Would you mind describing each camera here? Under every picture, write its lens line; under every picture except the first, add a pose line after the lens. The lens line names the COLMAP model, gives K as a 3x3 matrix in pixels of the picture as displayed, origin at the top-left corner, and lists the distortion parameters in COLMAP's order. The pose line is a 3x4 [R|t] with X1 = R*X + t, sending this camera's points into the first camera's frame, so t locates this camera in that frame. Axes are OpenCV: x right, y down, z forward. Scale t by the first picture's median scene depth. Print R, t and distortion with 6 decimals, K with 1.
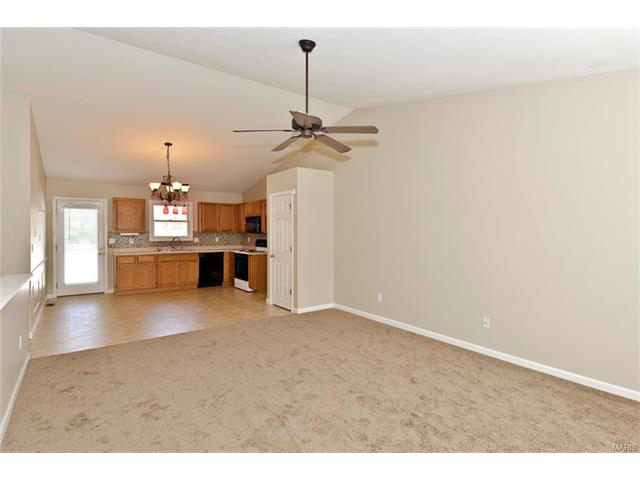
lens RADIAL K [[333.5, 0, 321.7], [0, 333.5, 236.7], [0, 0, 1]] dist [0.023885, -0.000505]
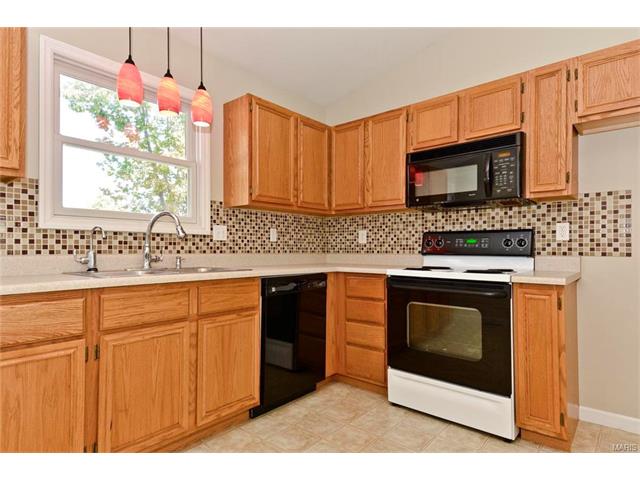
lens RADIAL K [[371.3, 0, 316.6], [0, 371.3, 242.1], [0, 0, 1]] dist [0.057980, -0.039525]
pose [[0.974488, 0.006562, 0.224344, -0.405197], [0.001346, 0.999384, -0.035082, 0.032287], [-0.224436, 0.034489, 0.973878, 0.743372]]
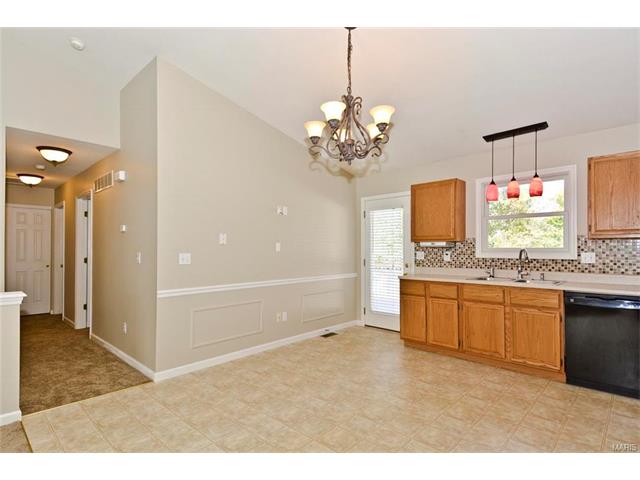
lens RADIAL K [[330.0, 0, 320.0], [0, 330.0, 240.0], [0, 0, 1]] dist [0.000162, -0.001298]
pose [[0.176998, -0.028903, -0.983787, -0.047912], [-0.015728, 0.999358, -0.032190, 0.006852], [0.984086, 0.021171, 0.176430, 0.684030]]
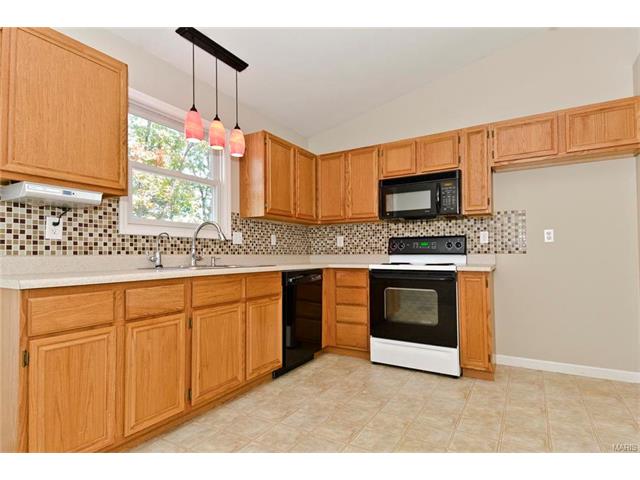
lens RADIAL K [[342.9, 0, 318.8], [0, 342.9, 242.8], [0, 0, 1]] dist [0.021589, -0.000409]
pose [[0.922005, 0.008265, 0.387090, -0.484824], [0.011755, 0.998714, -0.049323, 0.037973], [-0.387000, 0.050026, 0.920722, 0.693567]]
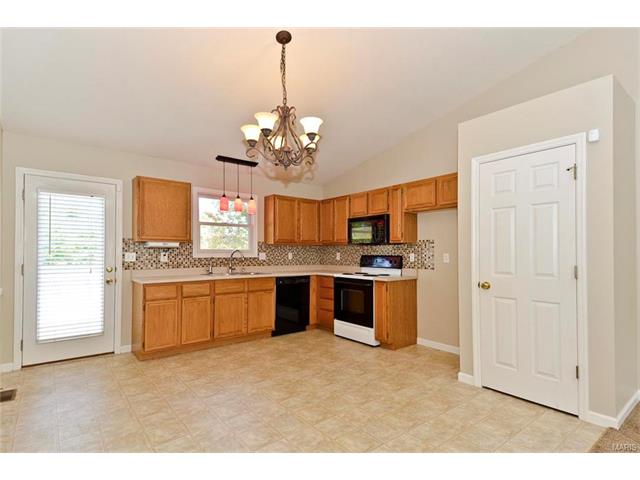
lens RADIAL K [[321.1, 0, 321.4], [0, 321.1, 248.5], [0, 0, 1]] dist [0.026375, -0.000352]
pose [[0.998539, 0.002270, 0.053981, -0.329554], [-0.000697, 0.999575, -0.029147, 0.014186], [-0.054024, 0.029067, 0.998116, 0.440417]]
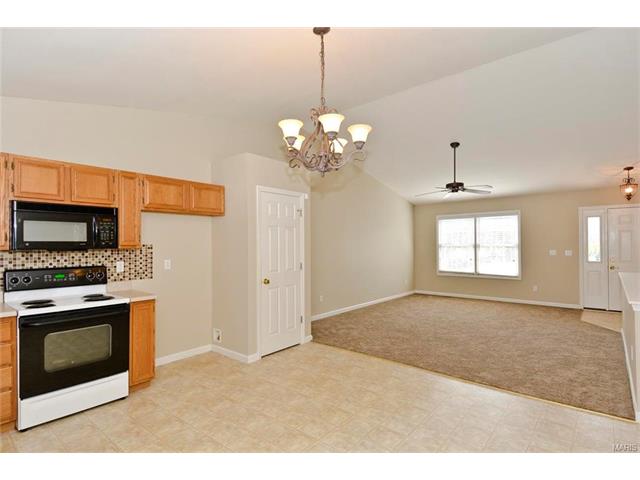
lens RADIAL K [[330.0, 0, 320.0], [0, 330.0, 240.0], [0, 0, 1]] dist [0.000162, -0.001298]
pose [[-0.237238, 0.015414, 0.971329, -0.642492], [0.025938, 0.999618, -0.009528, -0.011911], [-0.971105, 0.022934, -0.237547, 0.841132]]
